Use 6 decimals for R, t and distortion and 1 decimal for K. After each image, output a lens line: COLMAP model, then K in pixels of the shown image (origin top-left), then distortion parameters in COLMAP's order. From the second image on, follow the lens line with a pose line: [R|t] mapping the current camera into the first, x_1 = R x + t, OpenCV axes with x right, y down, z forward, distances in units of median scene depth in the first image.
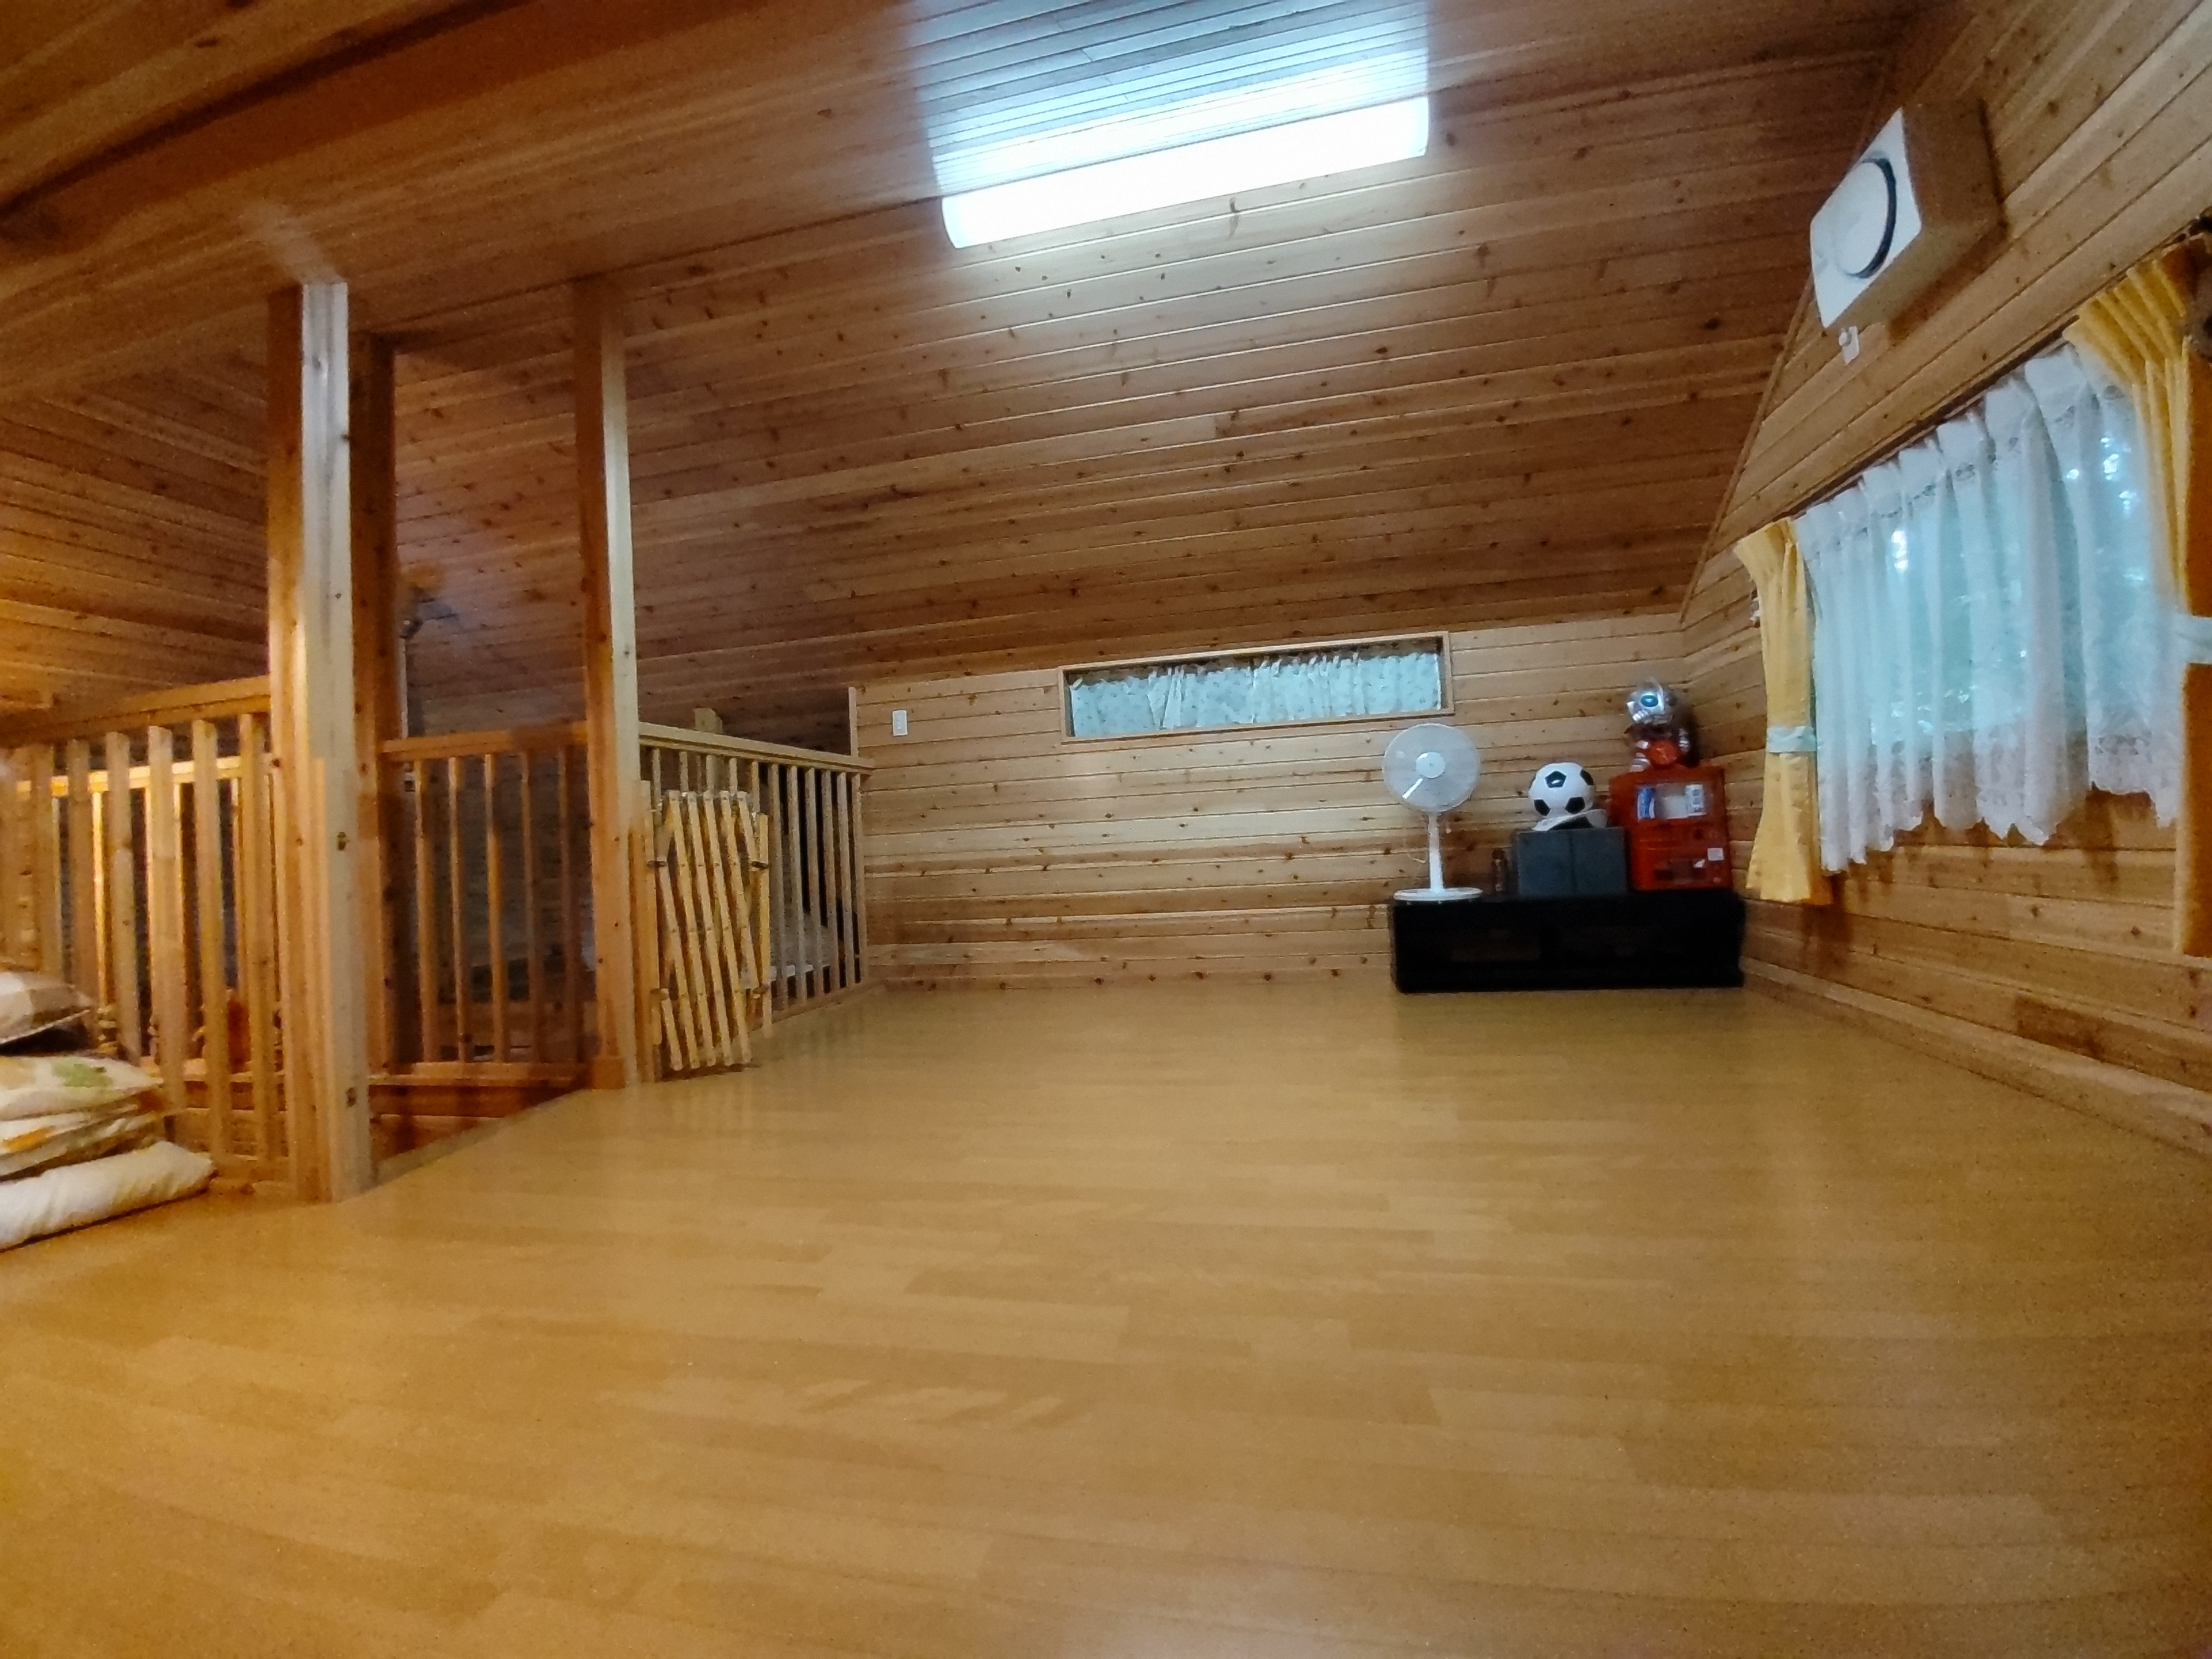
lens RADIAL K [[968.2, 0, 1102.7], [0, 968.2, 830.6], [0, 0, 1]] dist [-0.023799, -0.005088]
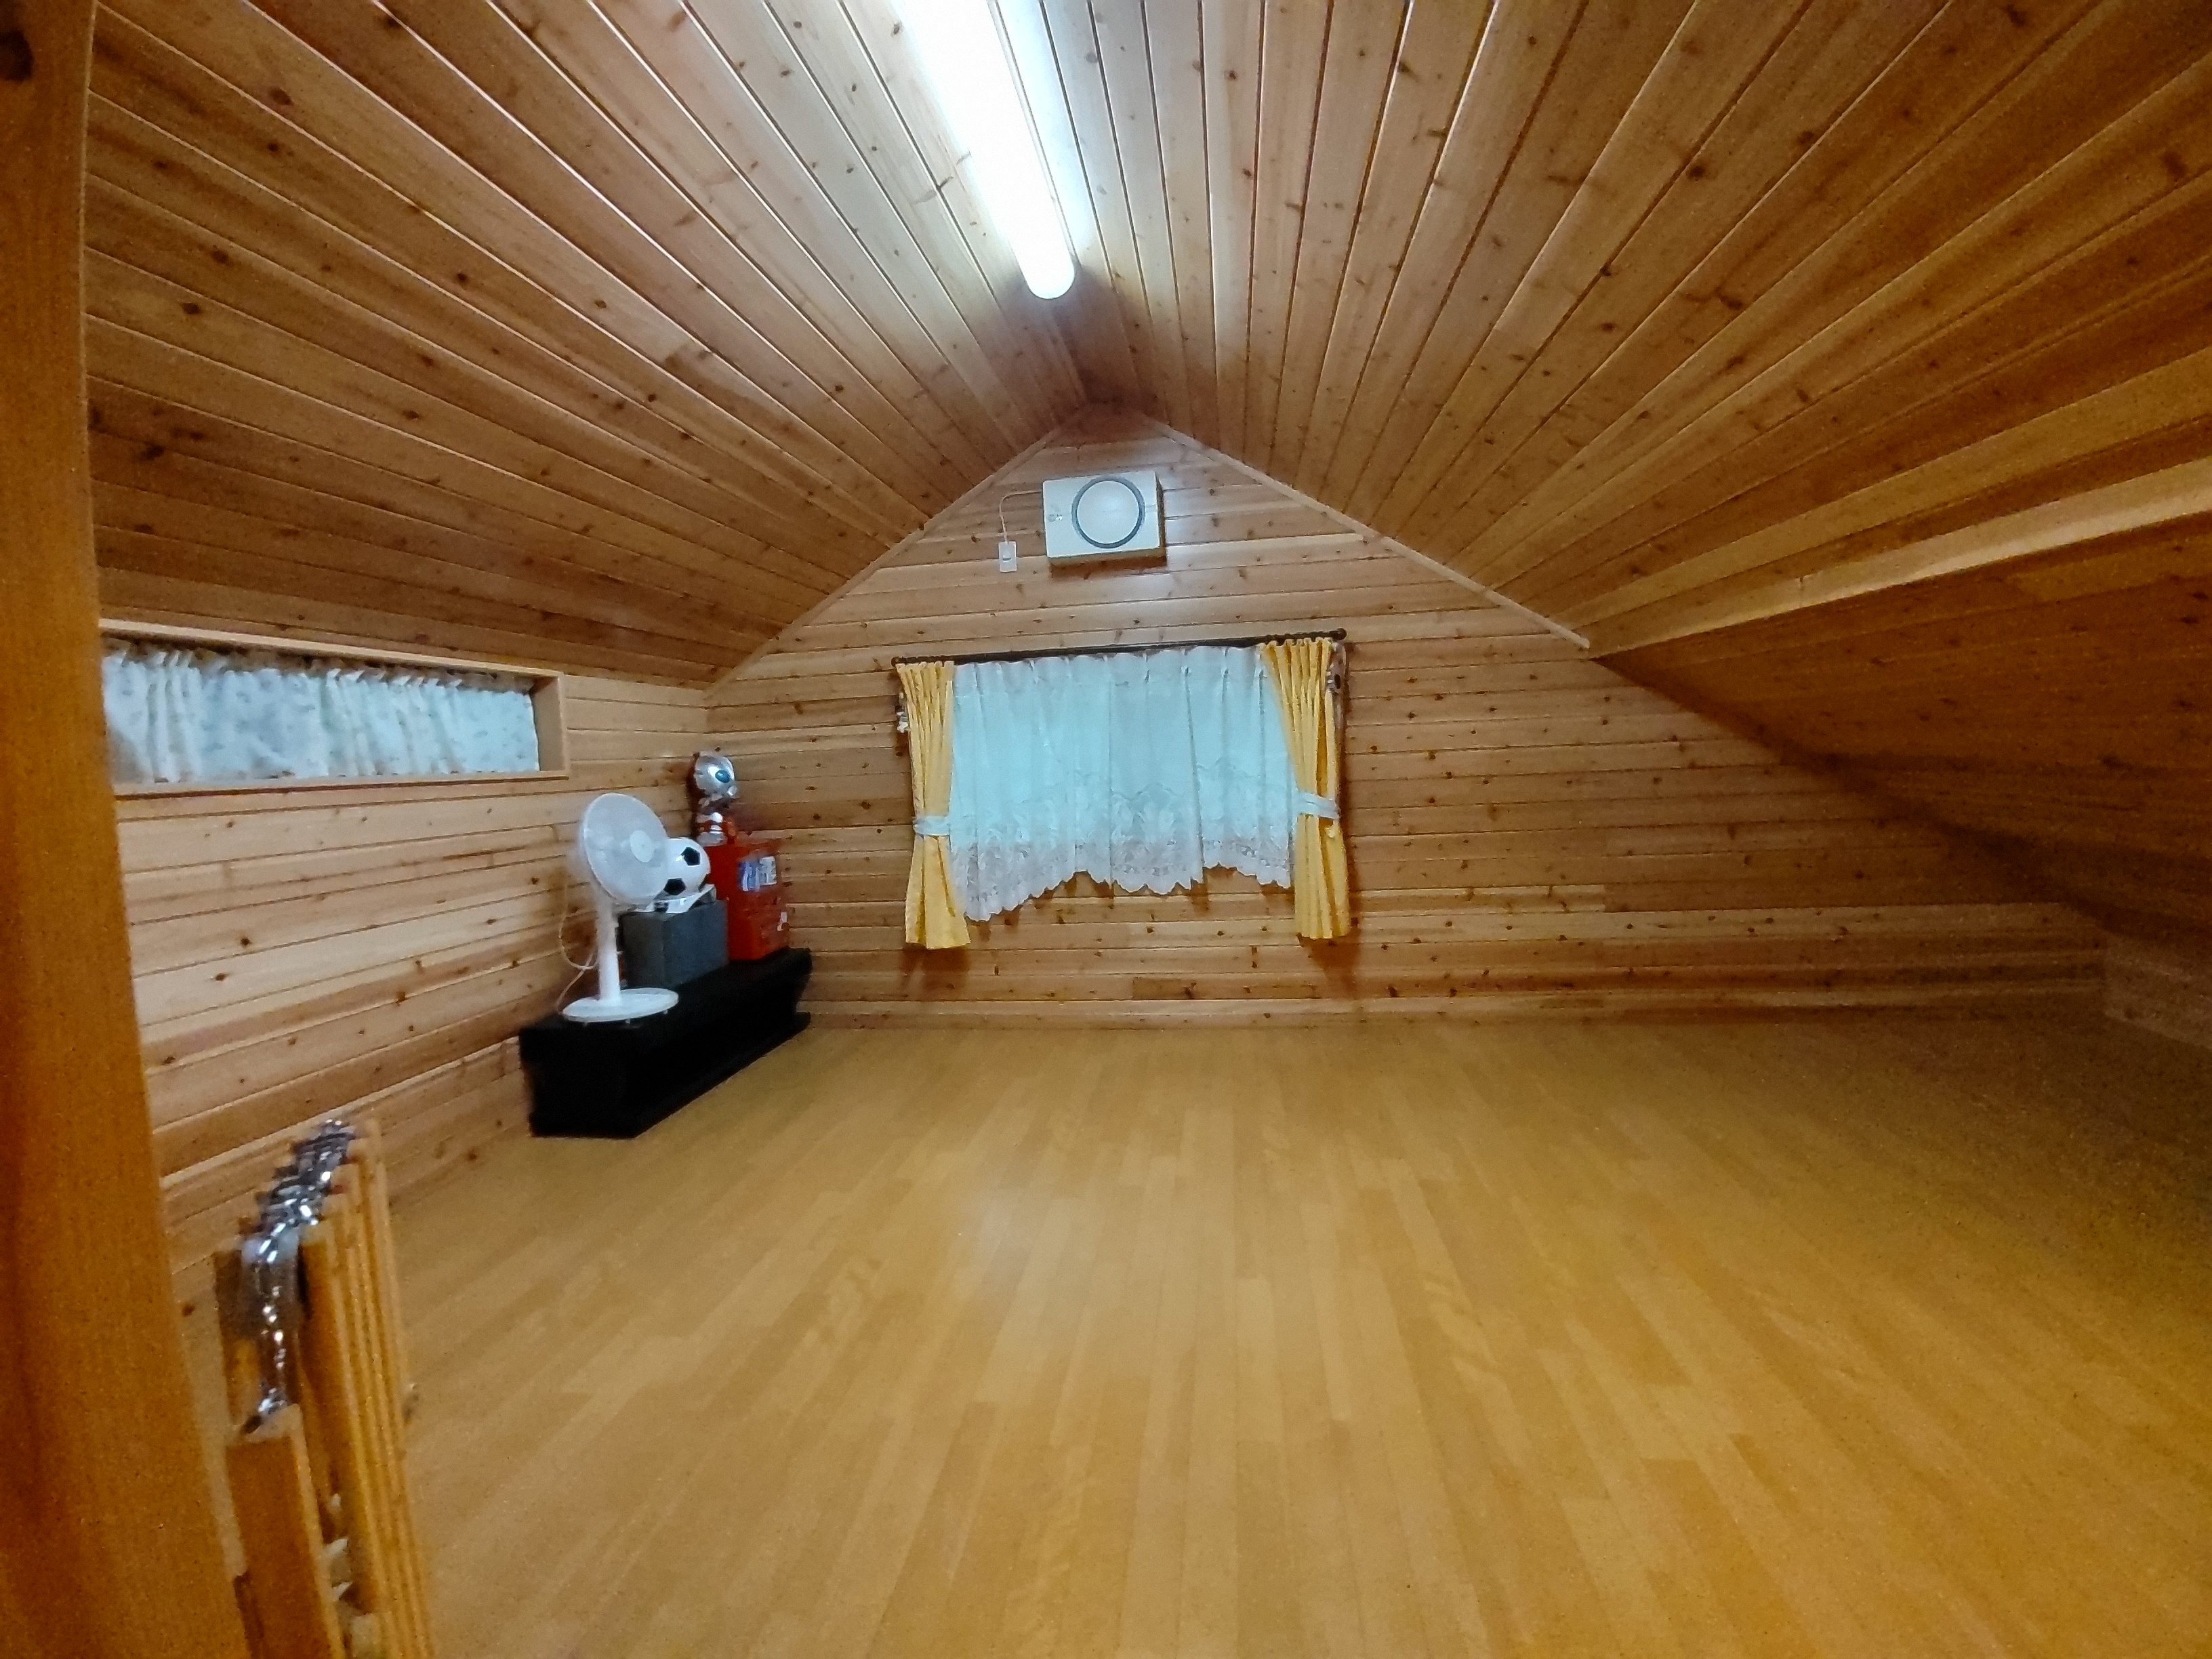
lens RADIAL K [[968.2, 0, 1068.6], [0, 968.2, 835.9], [0, 0, 1]] dist [-0.023799, -0.005088]
pose [[-0.064631, -0.027684, 0.997525, -0.474827], [0.035496, 0.998919, 0.030022, -0.085809], [-0.997278, 0.037349, -0.063578, 0.670738]]
